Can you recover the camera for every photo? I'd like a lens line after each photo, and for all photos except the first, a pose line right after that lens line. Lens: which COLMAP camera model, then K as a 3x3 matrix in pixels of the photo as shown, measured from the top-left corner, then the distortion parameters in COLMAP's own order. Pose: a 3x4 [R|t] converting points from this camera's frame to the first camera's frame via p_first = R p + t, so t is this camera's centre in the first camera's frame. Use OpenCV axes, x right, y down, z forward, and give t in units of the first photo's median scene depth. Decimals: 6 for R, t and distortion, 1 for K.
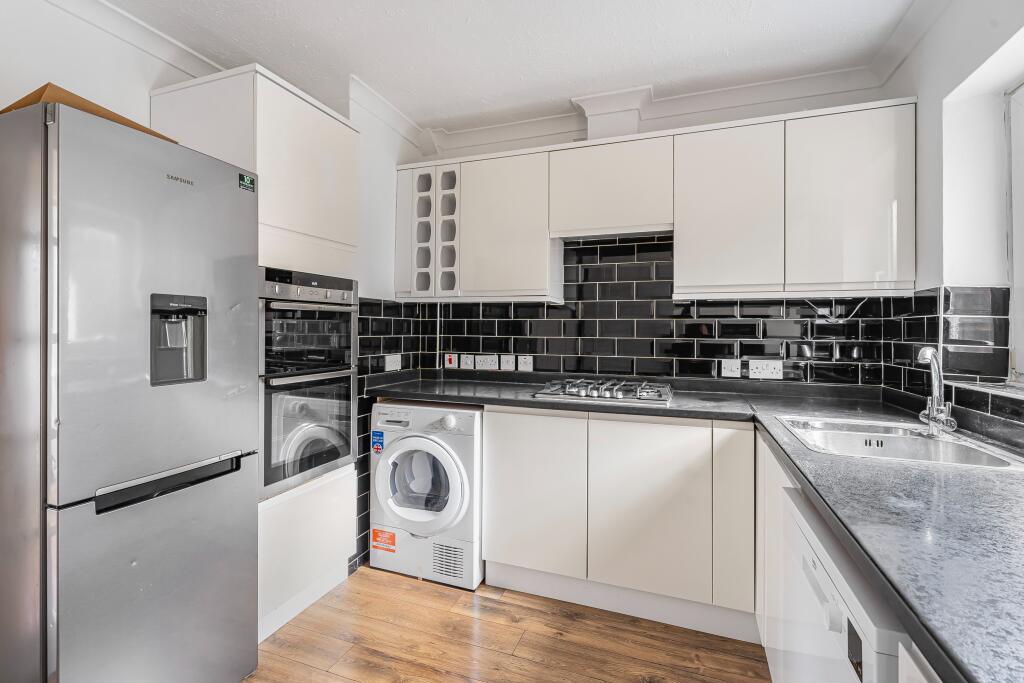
lens RADIAL K [[472.4, 0, 509.6], [0, 472.4, 330.6], [0, 0, 1]] dist [-0.000496, -0.000113]
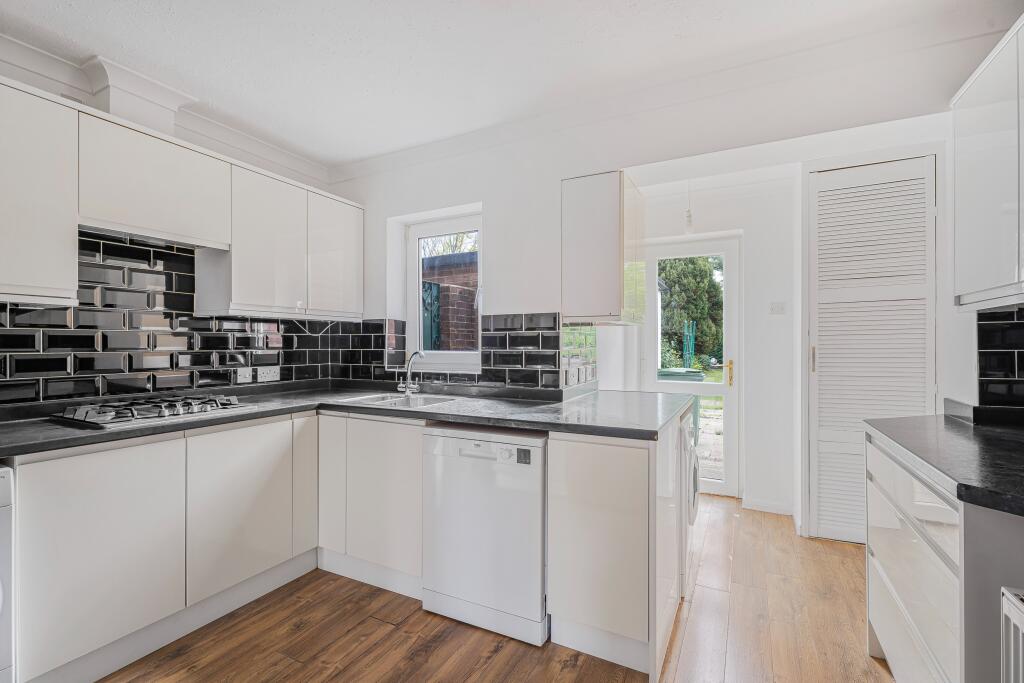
lens RADIAL K [[464.5, 0, 500.3], [0, 464.5, 349.1], [0, 0, 1]] dist [0.015552, 0.000043]
pose [[0.132863, -0.019461, 0.990943, -0.681924], [0.003687, 0.999810, 0.019141, -0.005346], [-0.991127, 0.001111, 0.132910, 0.253017]]
